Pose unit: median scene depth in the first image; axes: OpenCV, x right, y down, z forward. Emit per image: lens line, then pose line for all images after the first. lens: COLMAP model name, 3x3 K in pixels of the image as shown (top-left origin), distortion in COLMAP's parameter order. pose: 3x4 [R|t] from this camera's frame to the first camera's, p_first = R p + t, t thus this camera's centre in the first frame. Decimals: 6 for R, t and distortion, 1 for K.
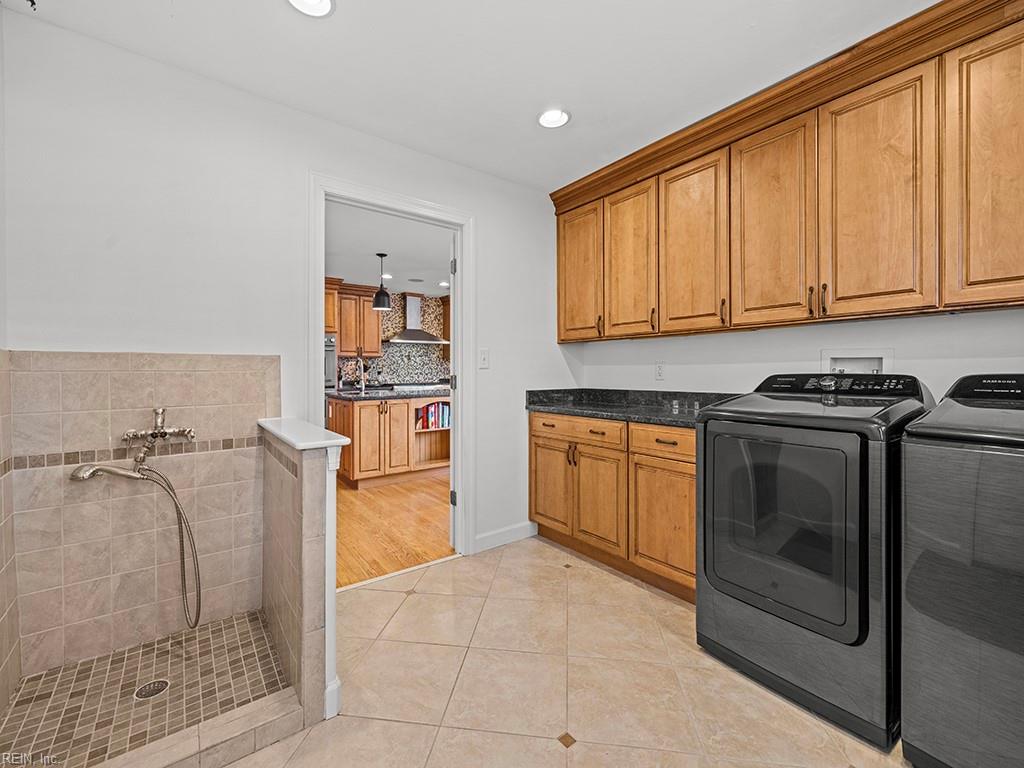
lens RADIAL K [[432.8, 0, 510.2], [0, 432.8, 373.4], [0, 0, 1]] dist [0.001741, 0.000358]
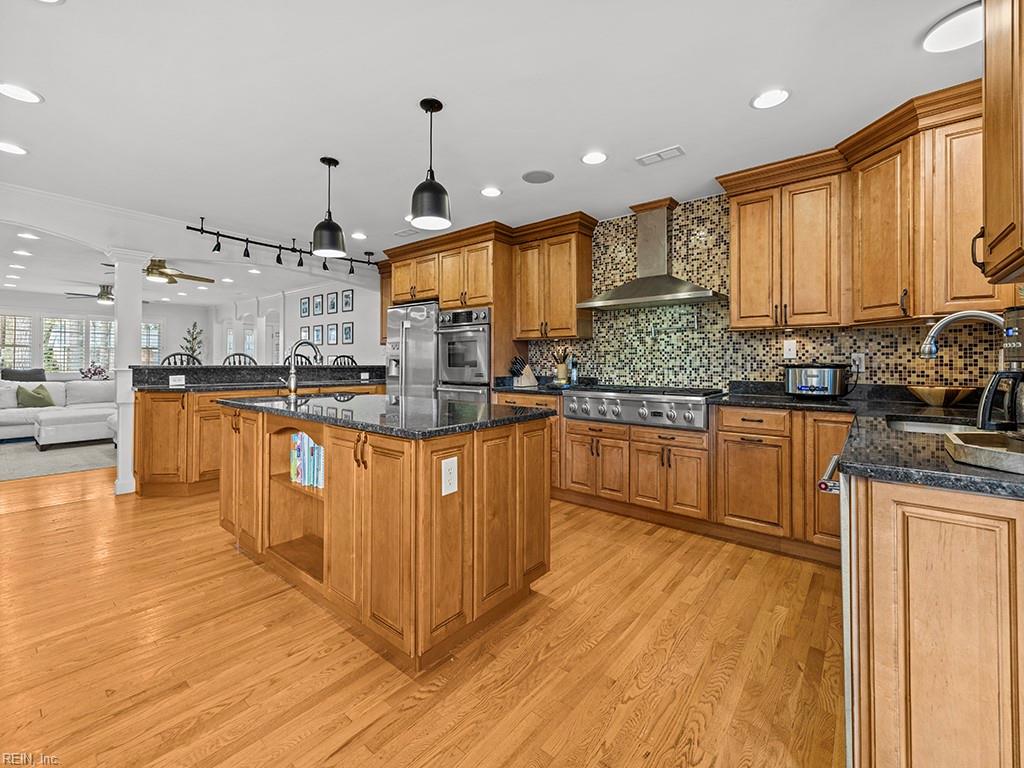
lens RADIAL K [[433.3, 0, 508.5], [0, 433.3, 362.9], [0, 0, 1]] dist [0.000312, -0.000011]
pose [[0.229461, 0.006172, -0.973298, 0.227698], [-0.012476, 0.999916, 0.003399, -0.004792], [0.973238, 0.011363, 0.229519, 0.774946]]
